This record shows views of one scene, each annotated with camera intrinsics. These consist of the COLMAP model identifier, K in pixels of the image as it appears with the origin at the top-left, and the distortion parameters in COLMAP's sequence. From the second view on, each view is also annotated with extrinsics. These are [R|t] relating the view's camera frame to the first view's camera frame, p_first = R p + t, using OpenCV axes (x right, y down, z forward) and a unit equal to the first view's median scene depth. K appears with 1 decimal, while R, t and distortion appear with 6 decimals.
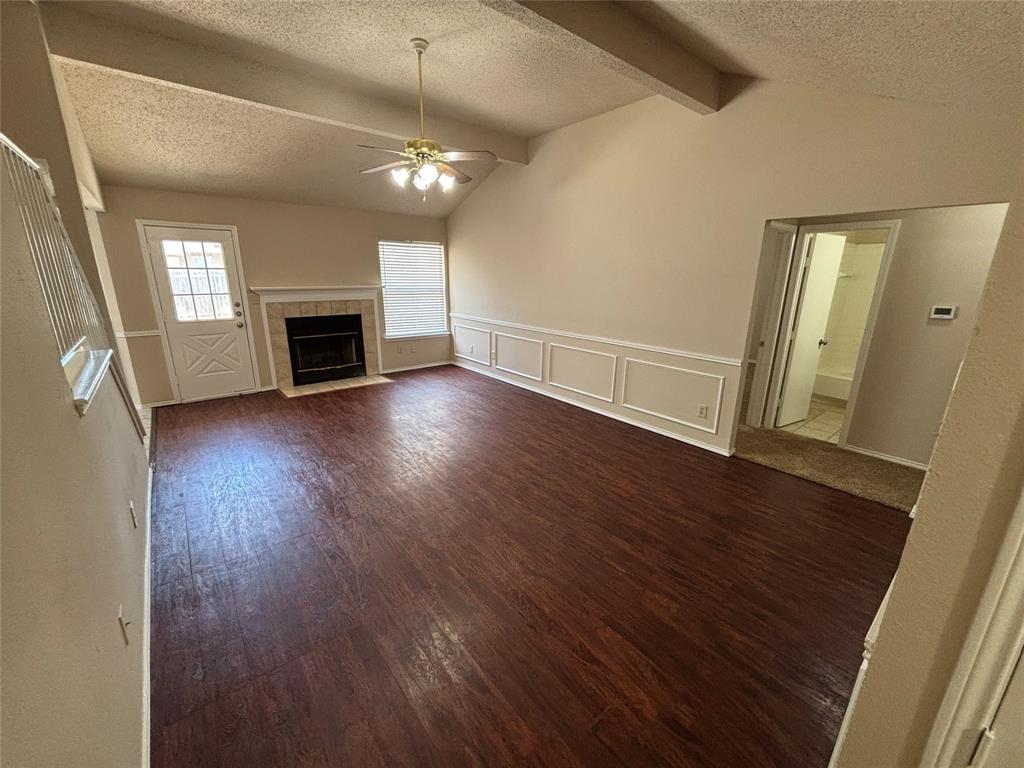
lens RADIAL K [[412.8, 0, 508.5], [0, 412.8, 387.2], [0, 0, 1]] dist [0.008712, 0.000258]
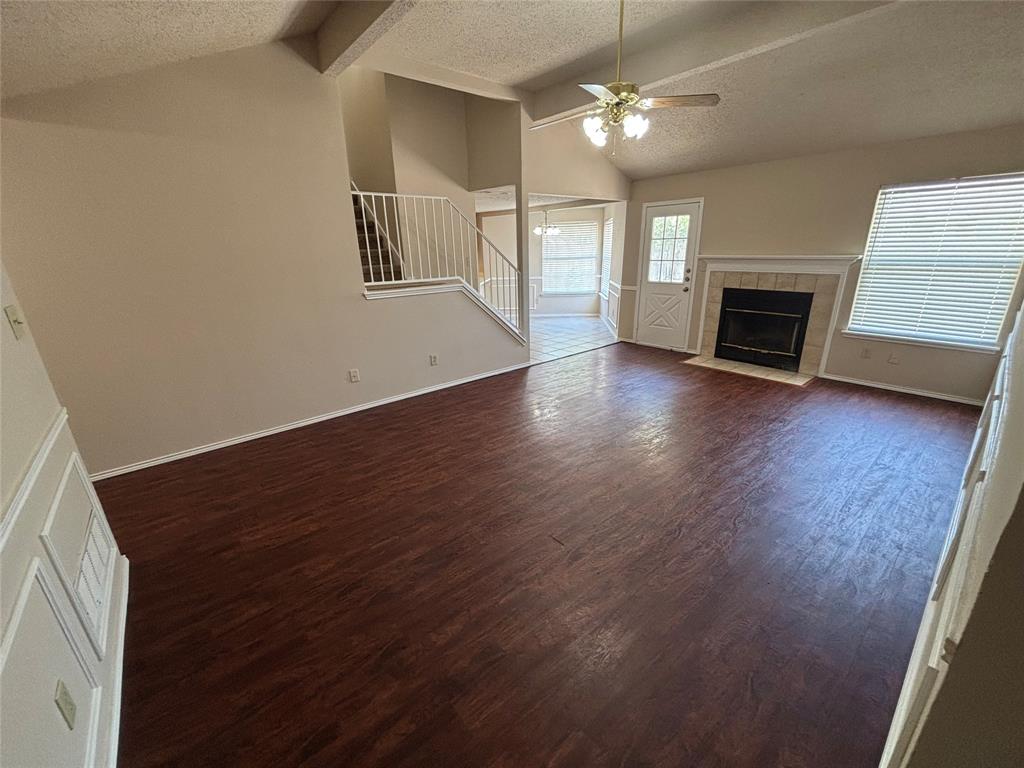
lens RADIAL K [[412.8, 0, 512.6], [0, 412.8, 383.3], [0, 0, 1]] dist [0.008712, 0.000258]
pose [[0.019167, 0.307166, -0.951463, 0.447034], [-0.251777, 0.922453, 0.292728, -0.116087], [0.967596, 0.233945, 0.095018, 0.461940]]
